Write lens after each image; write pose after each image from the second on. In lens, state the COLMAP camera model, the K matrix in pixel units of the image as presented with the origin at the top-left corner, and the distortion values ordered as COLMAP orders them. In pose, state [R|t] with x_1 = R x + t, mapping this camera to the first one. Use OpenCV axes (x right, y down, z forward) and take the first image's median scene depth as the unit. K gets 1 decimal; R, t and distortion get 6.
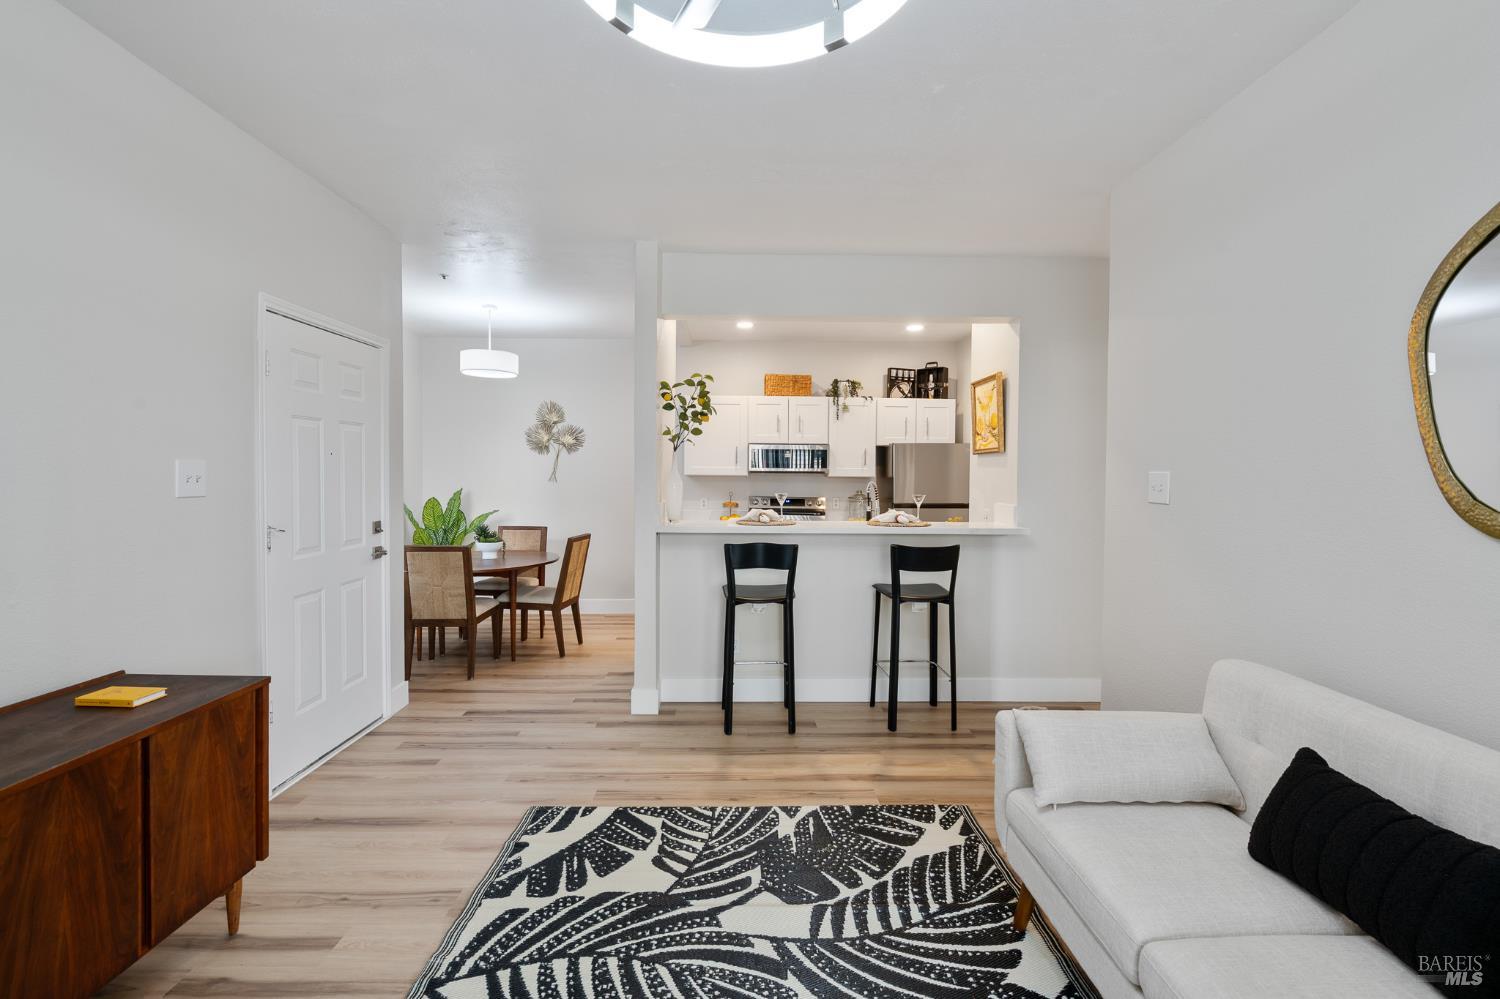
lens RADIAL K [[679.3, 0, 751.5], [0, 679.3, 488.6], [0, 0, 1]] dist [-0.002133, 0.000390]
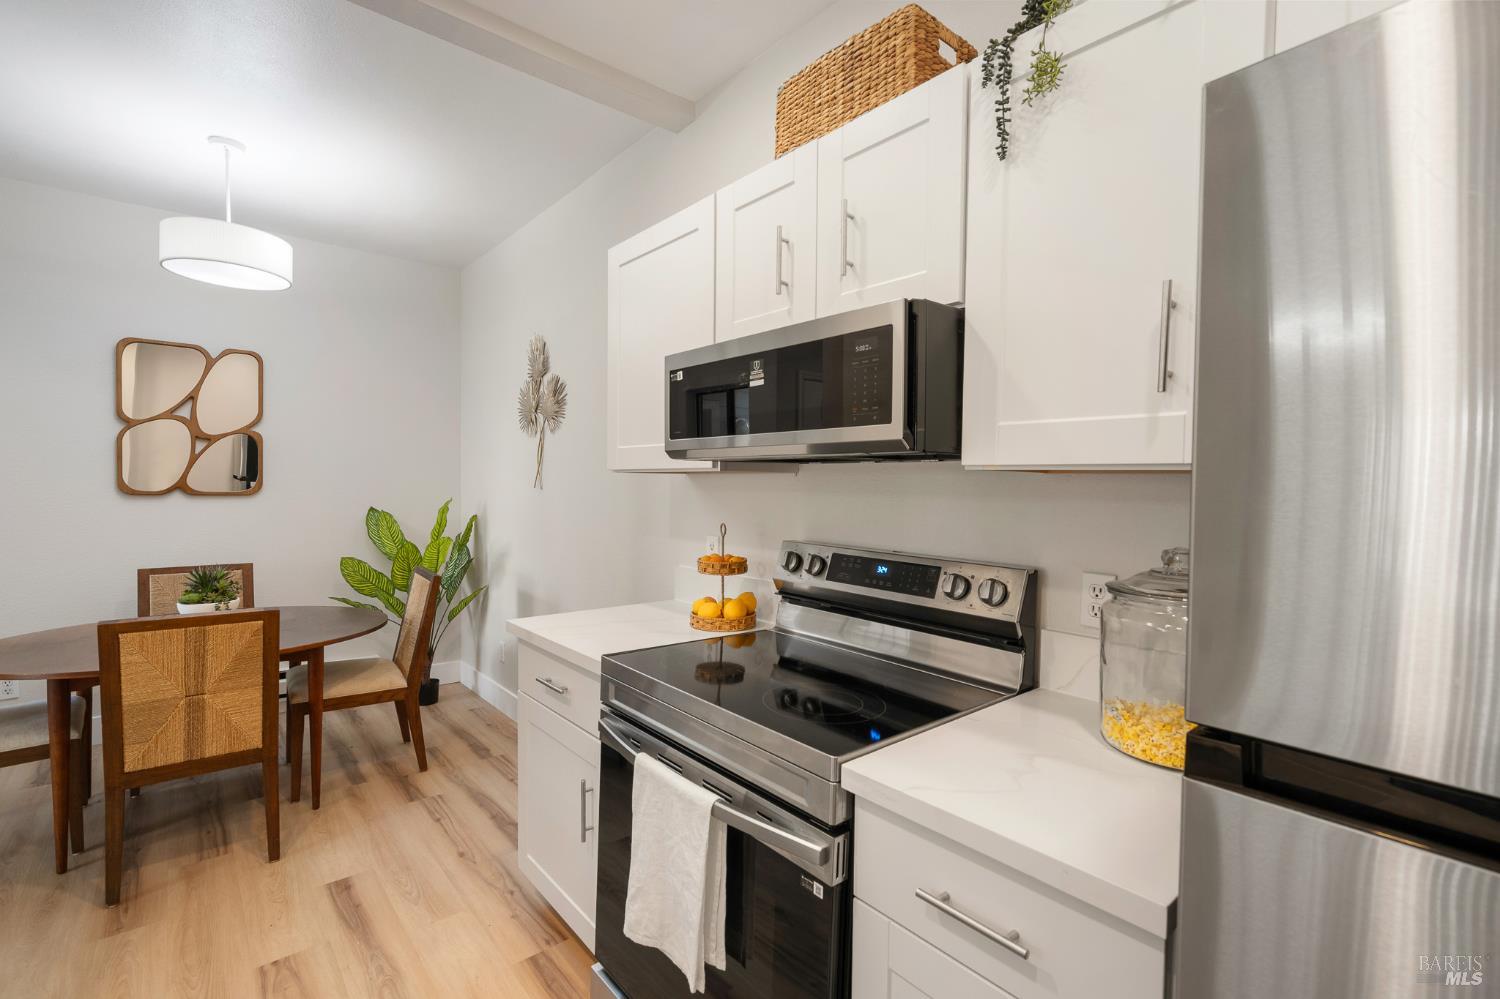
lens RADIAL K [[679.3, 0, 745.5], [0, 679.3, 495.7], [0, 0, 1]] dist [-0.002133, 0.000390]
pose [[0.619463, 0.013853, -0.784904, 0.359619], [-0.019608, 0.999805, 0.002171, -0.013908], [0.784781, 0.014045, 0.619614, 1.307452]]
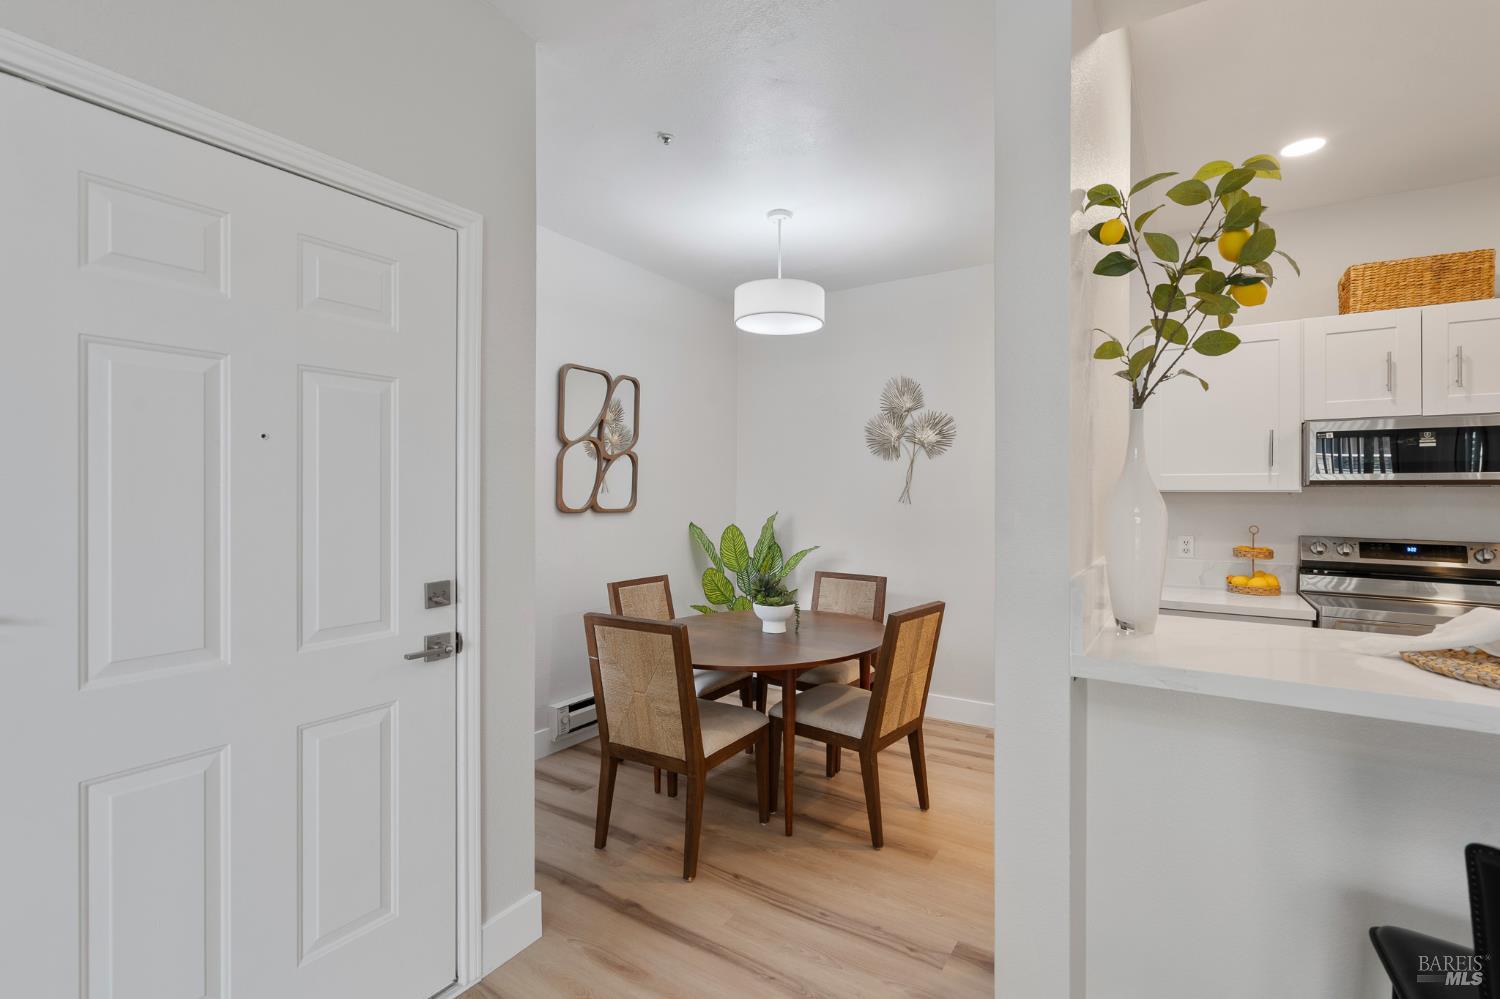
lens RADIAL K [[679.3, 0, 753.6], [0, 679.3, 494.3], [0, 0, 1]] dist [-0.002133, 0.000390]
pose [[0.825328, -0.003867, -0.564640, -0.082676], [-0.010207, 0.999711, -0.021765, -0.005007], [0.564561, 0.023726, 0.825050, 0.643059]]
